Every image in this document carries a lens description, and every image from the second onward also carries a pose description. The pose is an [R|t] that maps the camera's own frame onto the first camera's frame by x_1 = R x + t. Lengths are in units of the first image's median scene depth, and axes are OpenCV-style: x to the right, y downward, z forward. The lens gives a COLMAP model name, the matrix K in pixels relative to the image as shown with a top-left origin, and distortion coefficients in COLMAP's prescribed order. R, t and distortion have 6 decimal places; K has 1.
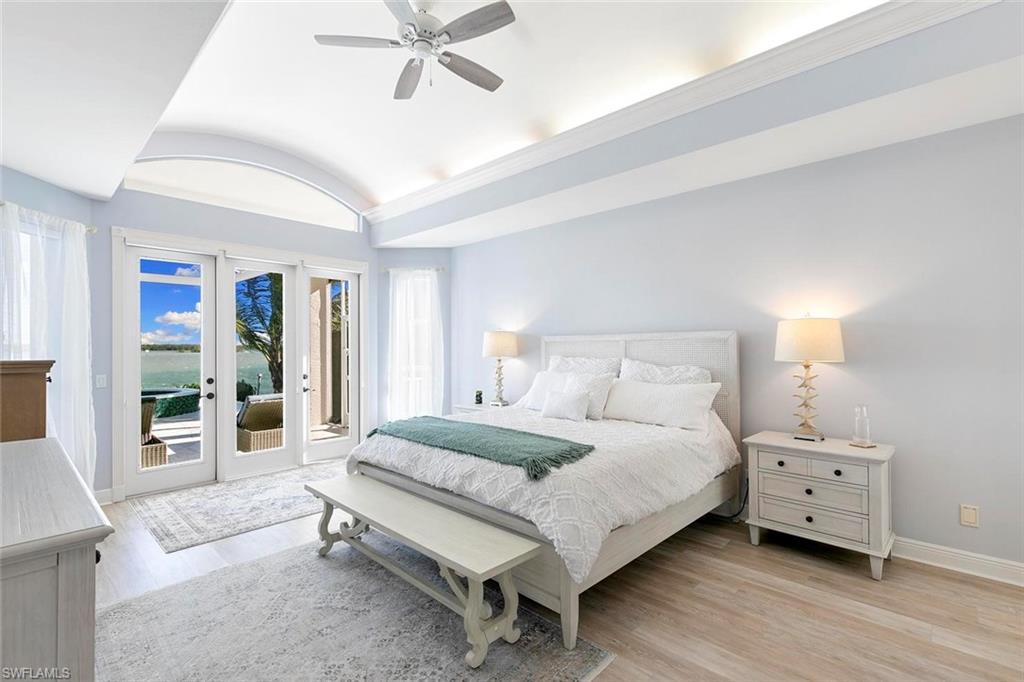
lens RADIAL K [[460.6, 0, 509.9], [0, 460.6, 340.8], [0, 0, 1]] dist [0.009942, -0.001400]
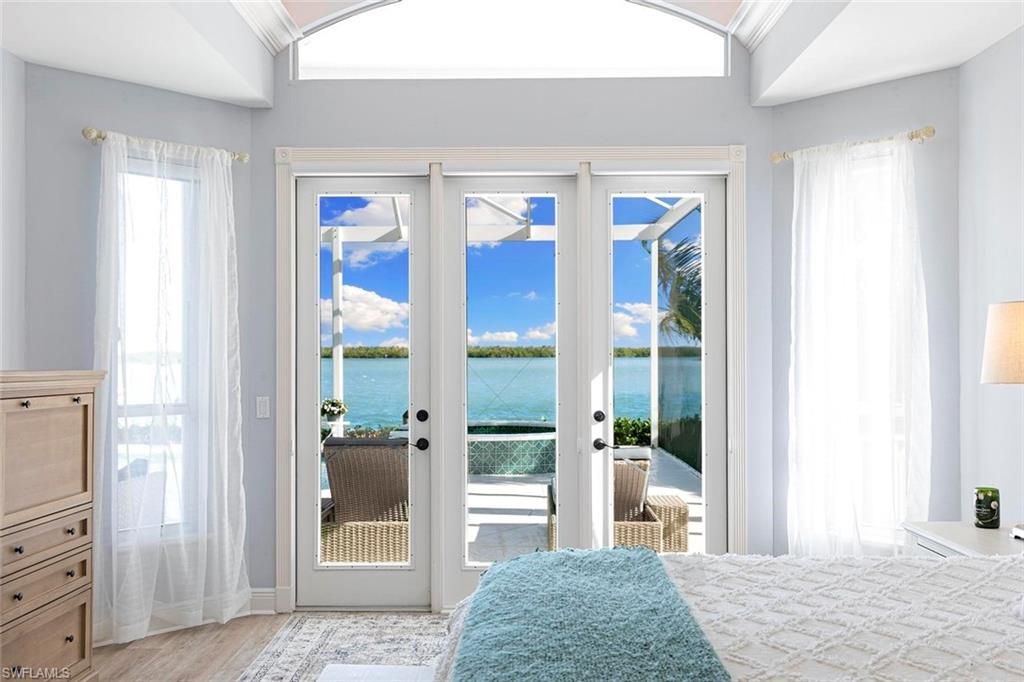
lens RADIAL K [[1000.2, 0, 509.5], [0, 1000.2, 339.4], [0, 0, 1]] dist [0.040134, 0.000000]
pose [[0.677716, -0.007084, -0.735289, 0.223966], [0.006728, 0.999971, -0.003434, 0.004287], [0.735293, -0.002620, 0.677745, 0.266454]]
